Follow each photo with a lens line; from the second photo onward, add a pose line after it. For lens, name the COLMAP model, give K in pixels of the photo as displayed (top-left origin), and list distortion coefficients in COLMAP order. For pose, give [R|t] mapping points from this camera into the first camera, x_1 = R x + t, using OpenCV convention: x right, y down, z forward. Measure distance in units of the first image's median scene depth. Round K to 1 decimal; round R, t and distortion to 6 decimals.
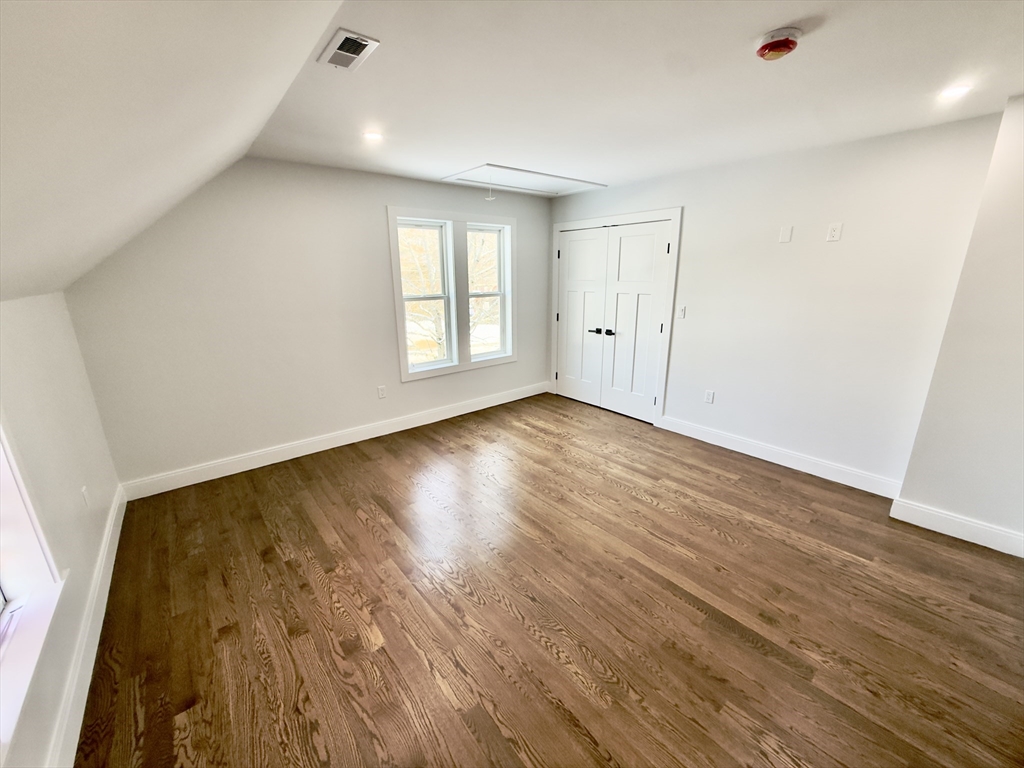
lens RADIAL K [[409.2, 0, 511.1], [0, 409.2, 389.7], [0, 0, 1]] dist [0.000551, -0.000518]
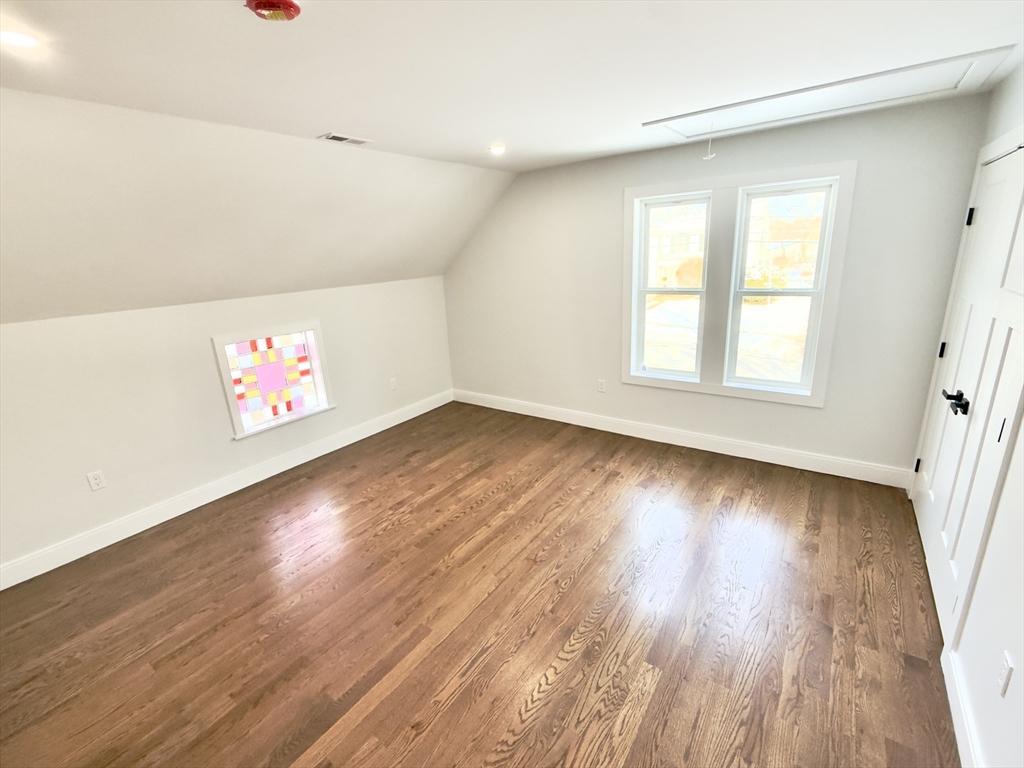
lens RADIAL K [[463.3, 0, 513.4], [0, 463.3, 384.9], [0, 0, 1]] dist [-0.002087, -0.000141]
pose [[0.251412, 0.269542, -0.929591, 0.659330], [-0.223116, 0.950713, 0.215323, -0.189425], [0.941813, 0.153272, 0.299160, 0.486384]]
